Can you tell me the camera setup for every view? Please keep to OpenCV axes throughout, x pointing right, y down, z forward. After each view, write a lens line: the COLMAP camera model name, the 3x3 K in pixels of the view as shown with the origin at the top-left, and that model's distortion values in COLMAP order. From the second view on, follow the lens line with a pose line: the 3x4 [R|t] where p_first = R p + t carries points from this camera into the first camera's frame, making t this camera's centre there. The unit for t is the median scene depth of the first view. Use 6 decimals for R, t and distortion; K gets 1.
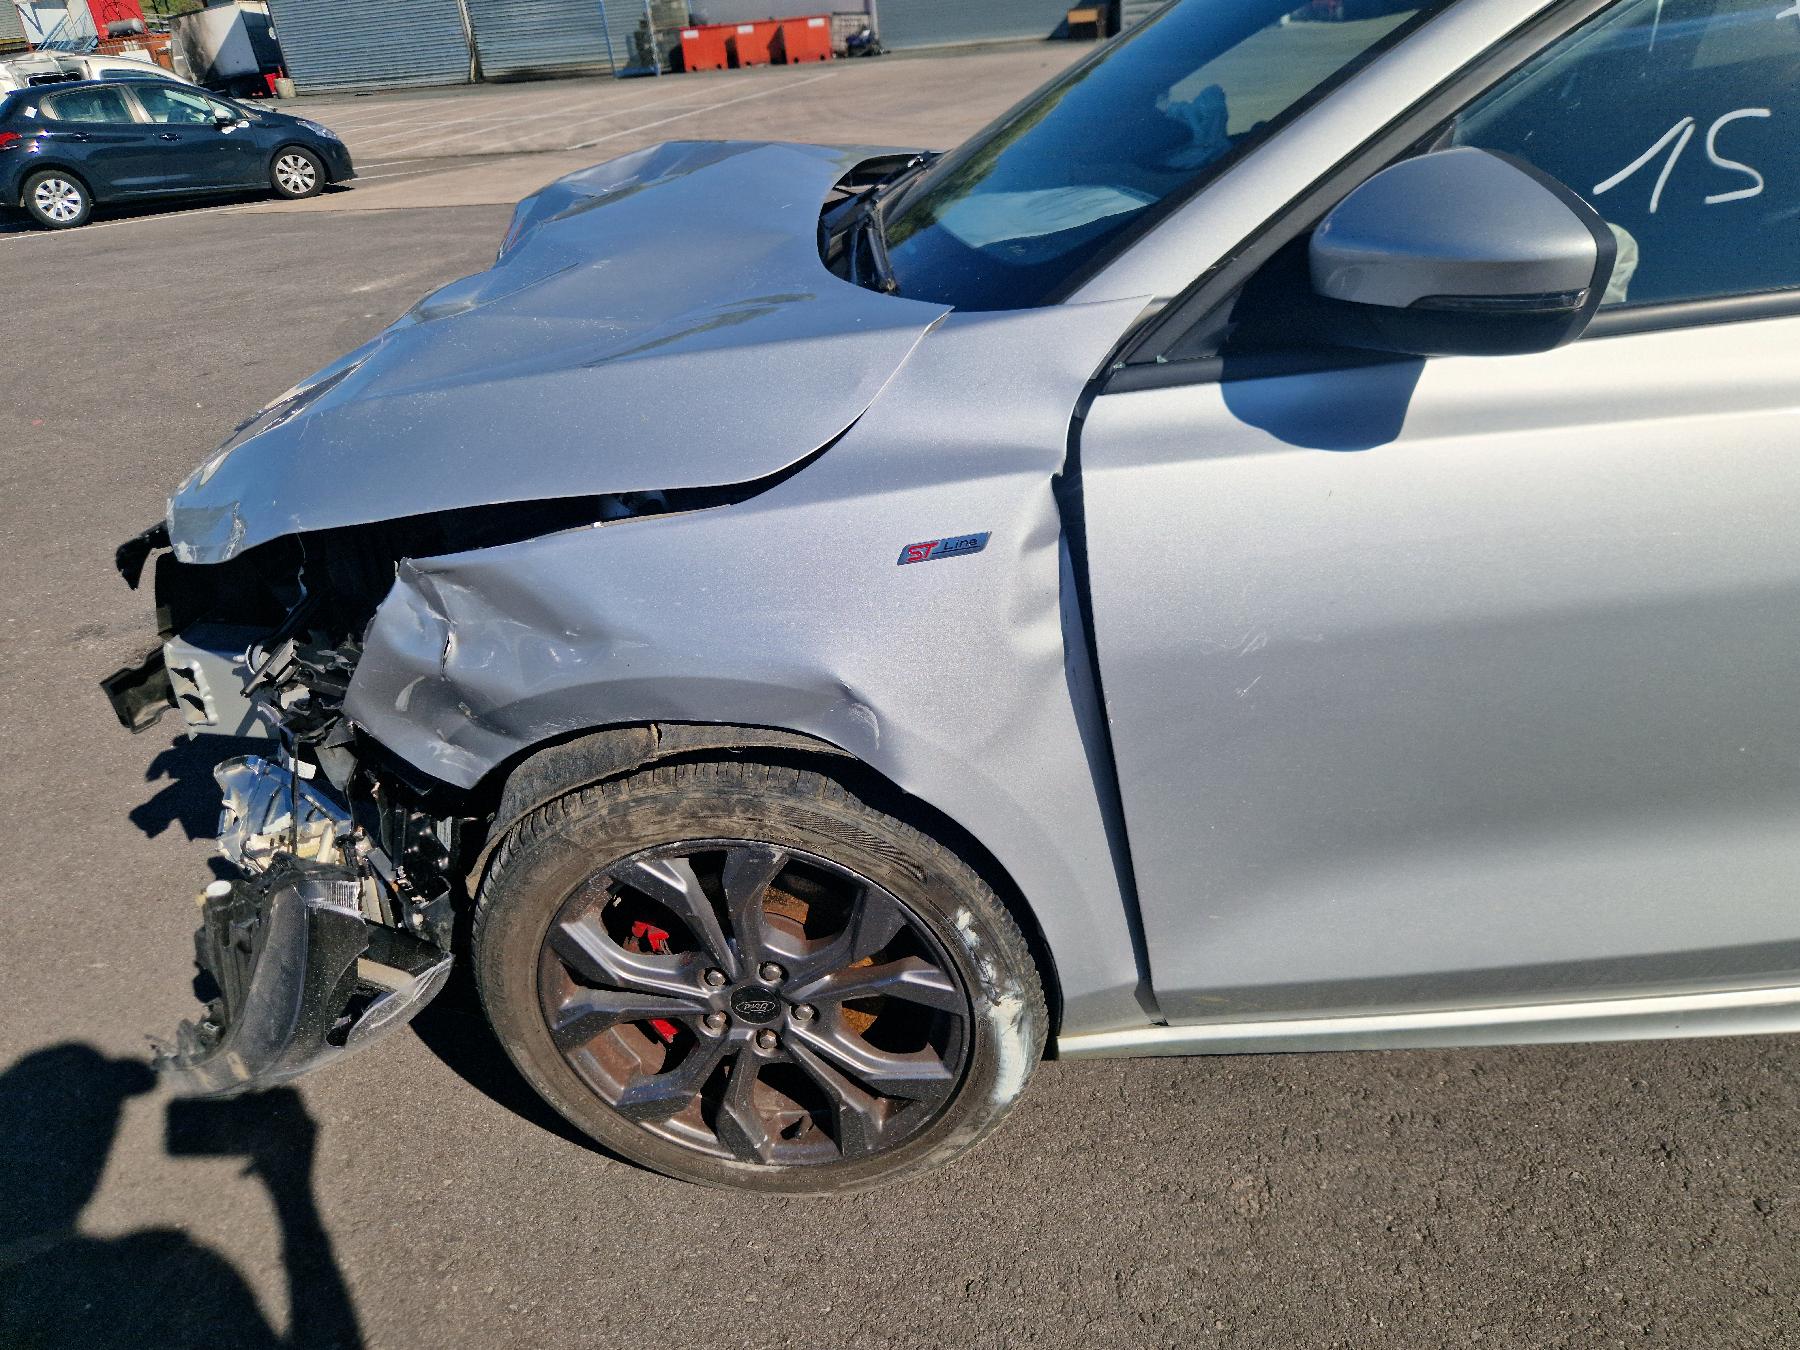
lens RADIAL K [[1222.8, 0, 900.0], [0, 1222.8, 675.0], [0, 0, 1]] dist [0.050099, -0.036516]
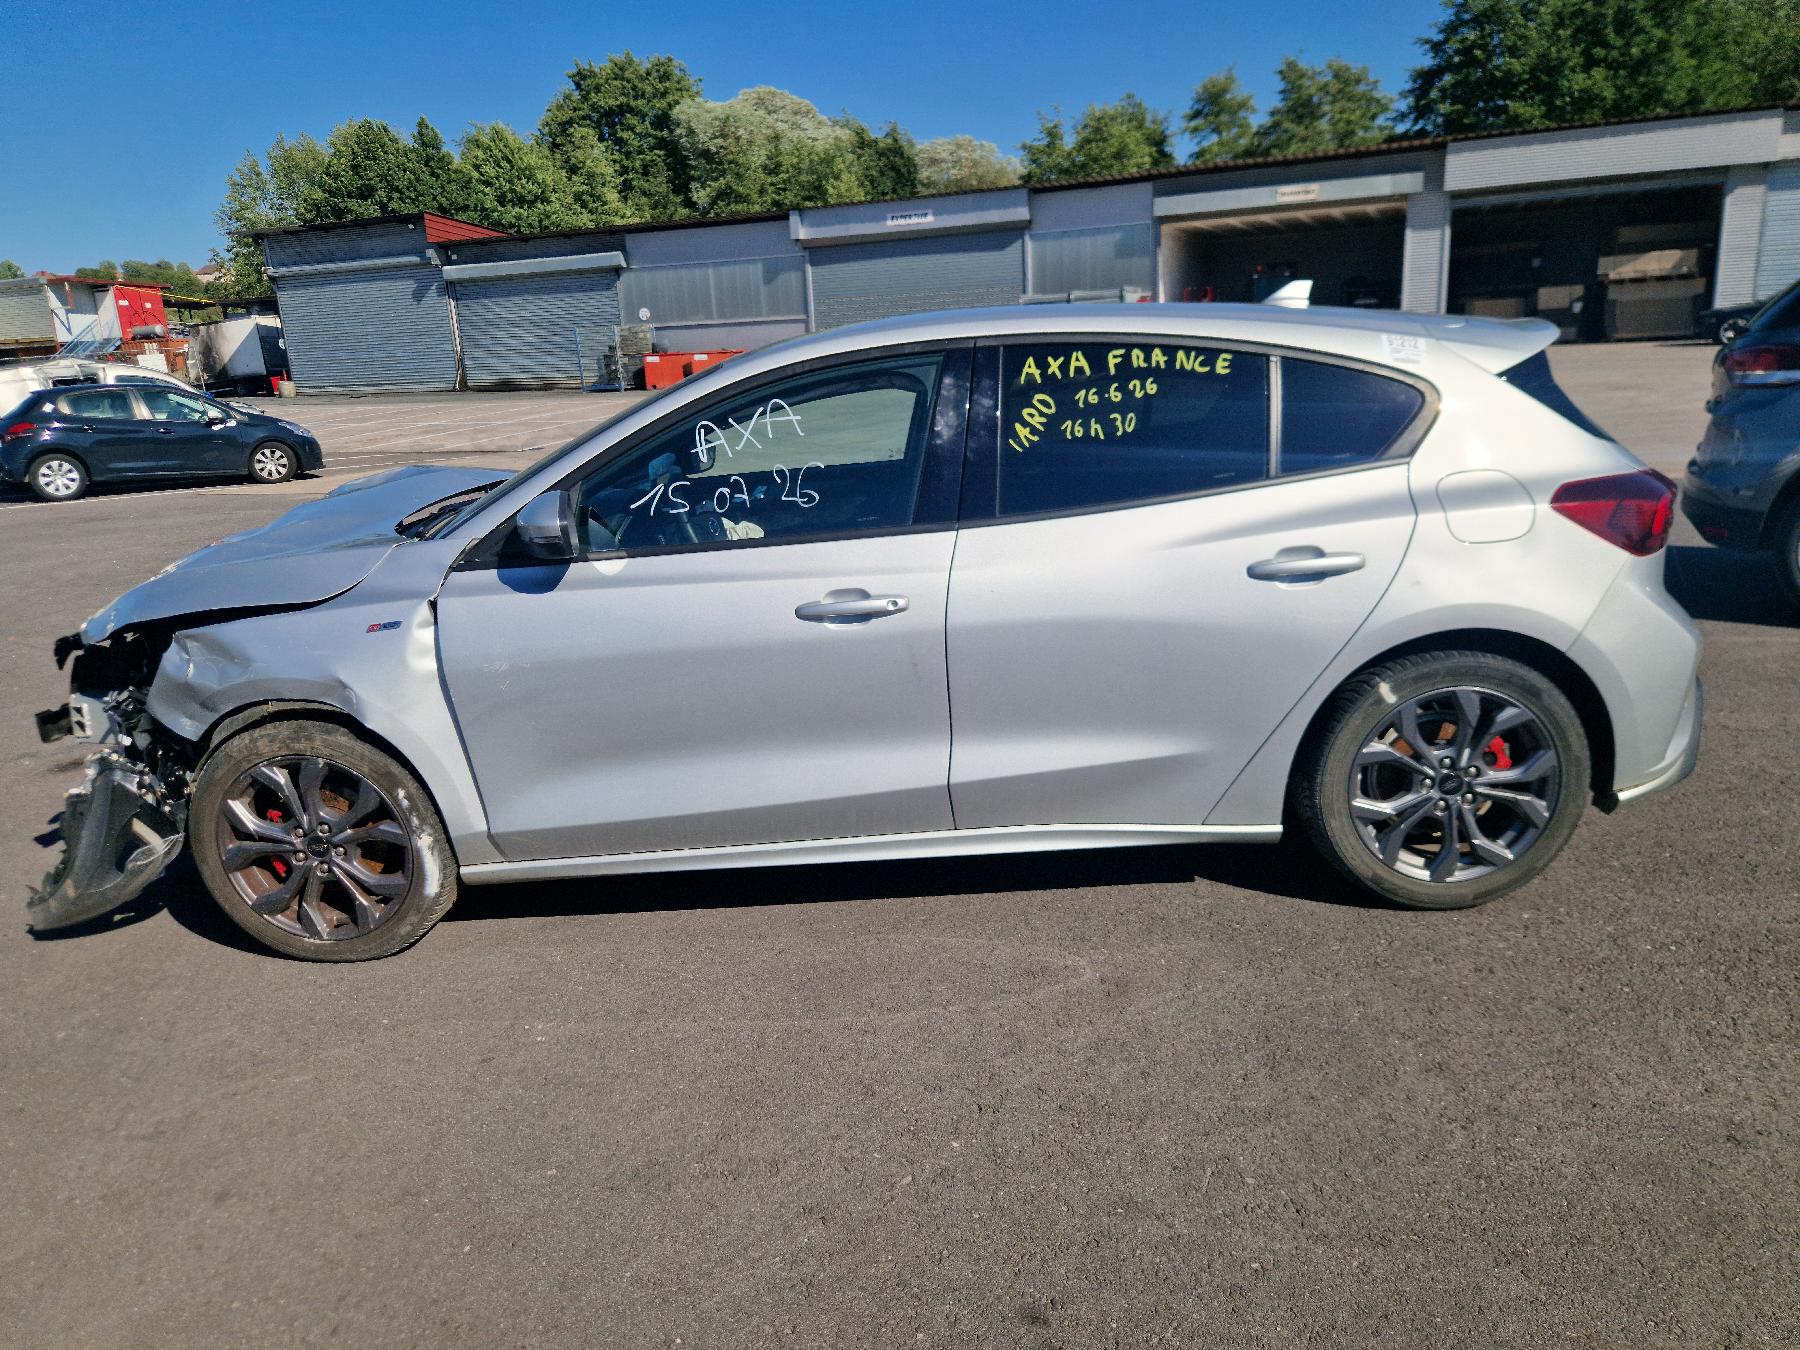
lens RADIAL K [[1219.6, 0, 864.9], [0, 1219.6, 669.9], [0, 0, 1]] dist [0.071526, -0.057356]
pose [[0.999445, 0.031778, 0.009947, 0.094943], [-0.028652, 0.972923, -0.229349, 0.050926], [-0.016966, 0.228937, 0.973293, -0.140587]]
